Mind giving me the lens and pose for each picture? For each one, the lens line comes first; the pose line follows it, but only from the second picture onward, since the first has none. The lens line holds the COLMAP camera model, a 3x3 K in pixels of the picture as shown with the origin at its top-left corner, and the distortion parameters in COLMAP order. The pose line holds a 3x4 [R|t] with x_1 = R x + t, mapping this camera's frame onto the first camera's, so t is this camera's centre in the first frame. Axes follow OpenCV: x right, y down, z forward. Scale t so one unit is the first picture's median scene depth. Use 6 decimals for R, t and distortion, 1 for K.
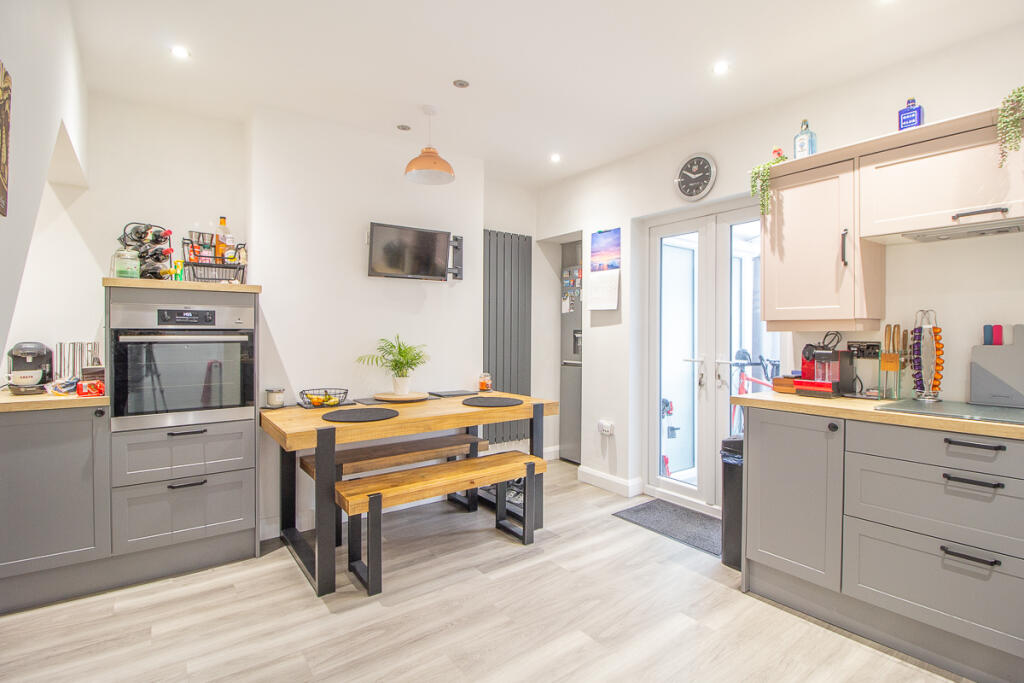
lens RADIAL K [[494.9, 0, 527.7], [0, 494.9, 332.7], [0, 0, 1]] dist [-0.000487, -0.011903]
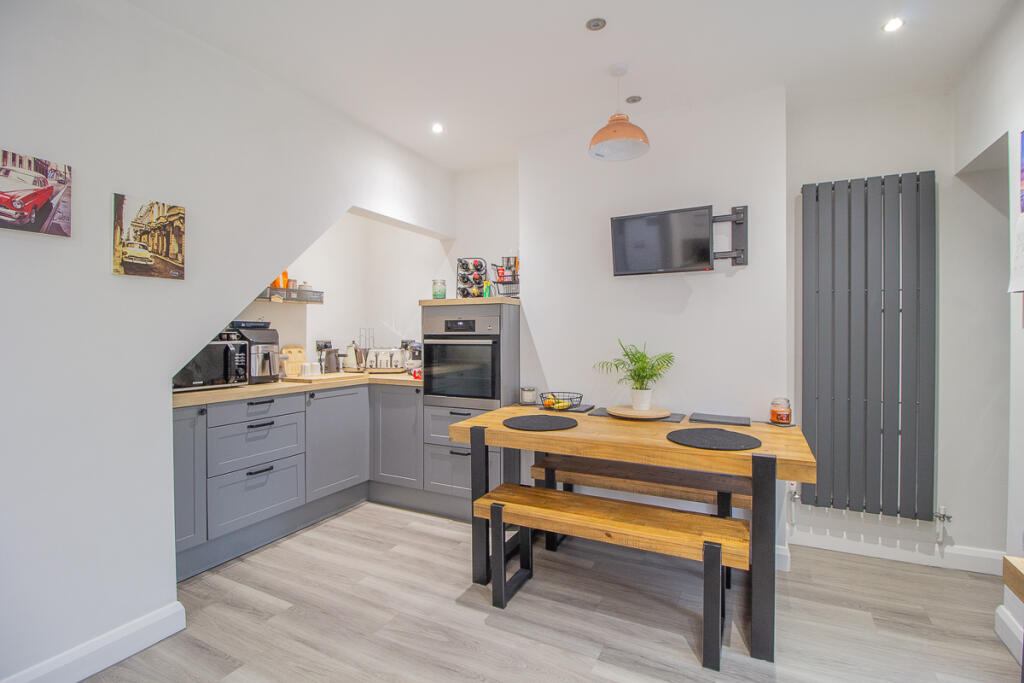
lens RADIAL K [[476.0, 0, 509.6], [0, 476.0, 334.7], [0, 0, 1]] dist [-0.001950, -0.000657]
pose [[0.436053, 0.001427, -0.899920, 0.491824], [0.000571, 0.999998, 0.001863, -0.009165], [0.899921, -0.001326, 0.436051, 0.550697]]
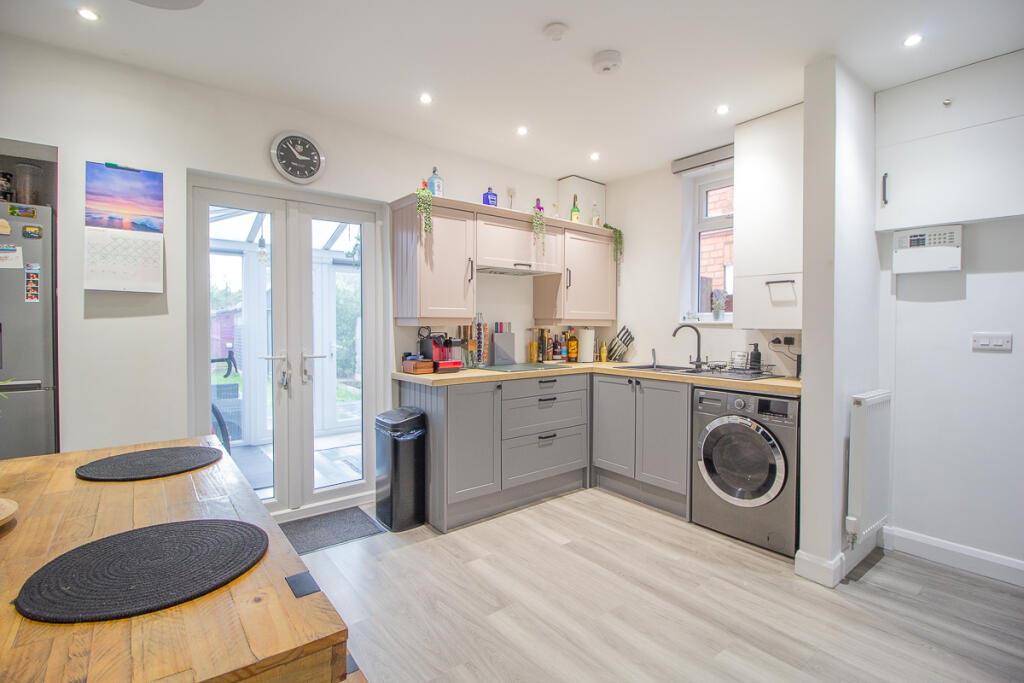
lens RADIAL K [[476.0, 0, 509.6], [0, 476.0, 334.7], [0, 0, 1]] dist [-0.001950, -0.000657]
pose [[-0.012737, -0.020683, 0.999705, -0.701511], [0.000968, 0.999785, 0.020697, -0.004470], [-0.999918, 0.001231, -0.012714, 0.779076]]
